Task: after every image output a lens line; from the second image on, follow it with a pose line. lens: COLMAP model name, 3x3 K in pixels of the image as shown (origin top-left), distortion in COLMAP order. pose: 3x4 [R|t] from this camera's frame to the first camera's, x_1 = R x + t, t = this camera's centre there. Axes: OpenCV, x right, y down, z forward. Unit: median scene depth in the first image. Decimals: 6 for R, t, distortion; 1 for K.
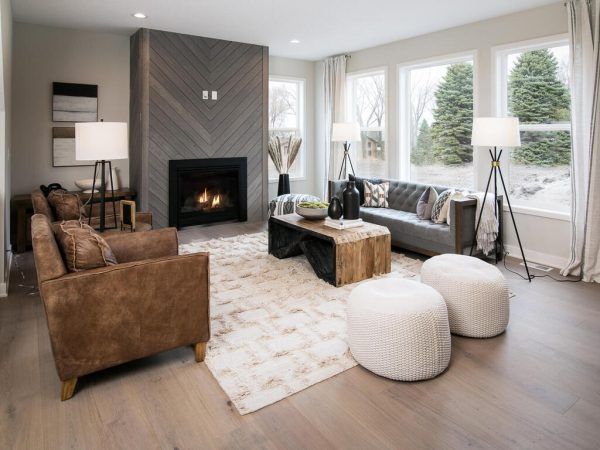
lens RADIAL K [[411.4, 0, 300.0], [0, 411.4, 225.0], [0, 0, 1]] dist [-0.001559, -0.000418]
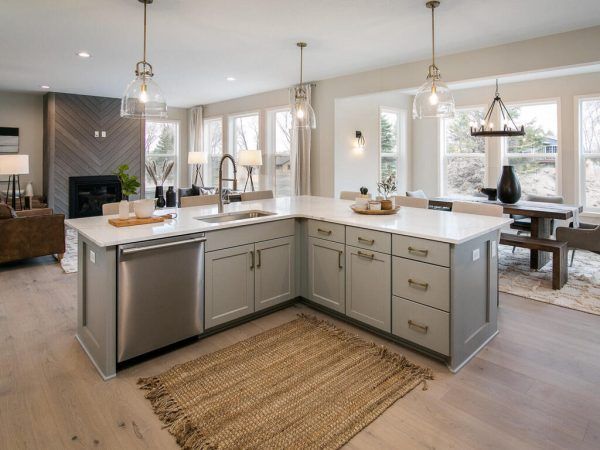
lens RADIAL K [[370.4, 0, 300.0], [0, 370.4, 225.0], [0, 0, 1]] dist [-0.027228, 0.000036]
pose [[0.984117, -0.034035, 0.174226, 0.273251], [0.040908, 0.998514, -0.036006, 0.101550], [-0.172742, 0.042561, 0.984047, -0.464480]]
